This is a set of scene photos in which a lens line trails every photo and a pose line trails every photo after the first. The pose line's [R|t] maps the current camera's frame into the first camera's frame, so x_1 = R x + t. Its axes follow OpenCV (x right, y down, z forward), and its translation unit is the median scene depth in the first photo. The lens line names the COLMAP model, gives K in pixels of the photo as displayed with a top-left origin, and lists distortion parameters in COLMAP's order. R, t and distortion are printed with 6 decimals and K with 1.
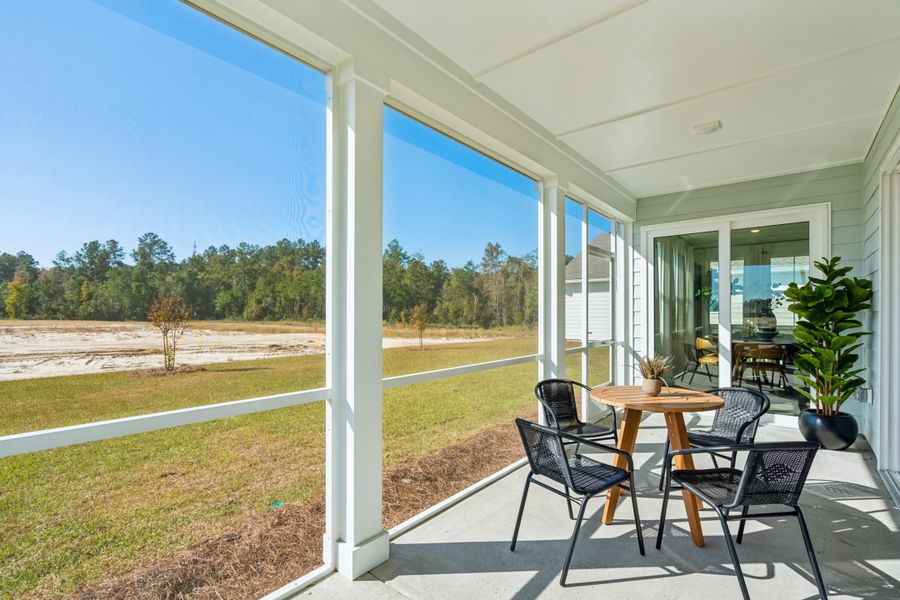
lens RADIAL K [[411.0, 0, 443.0], [0, 411.0, 318.3], [0, 0, 1]] dist [-0.001889, -0.000266]
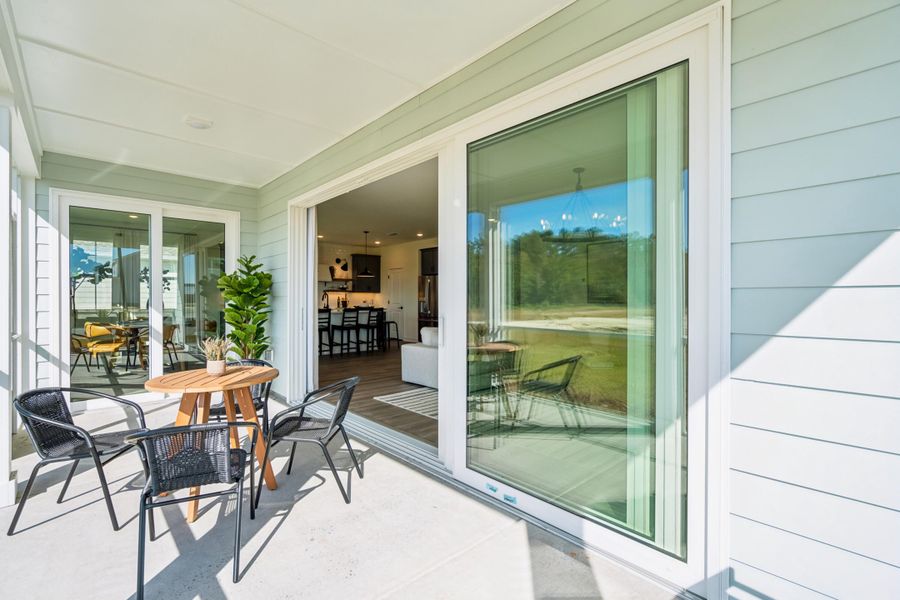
lens RADIAL K [[411.0, 0, 448.9], [0, 411.0, 297.5], [0, 0, 1]] dist [-0.001889, -0.000266]
pose [[0.126440, 0.004819, 0.991963, -0.261111], [0.010076, 0.999930, -0.006141, 0.002690], [-0.991923, 0.010771, 0.126382, 0.172864]]
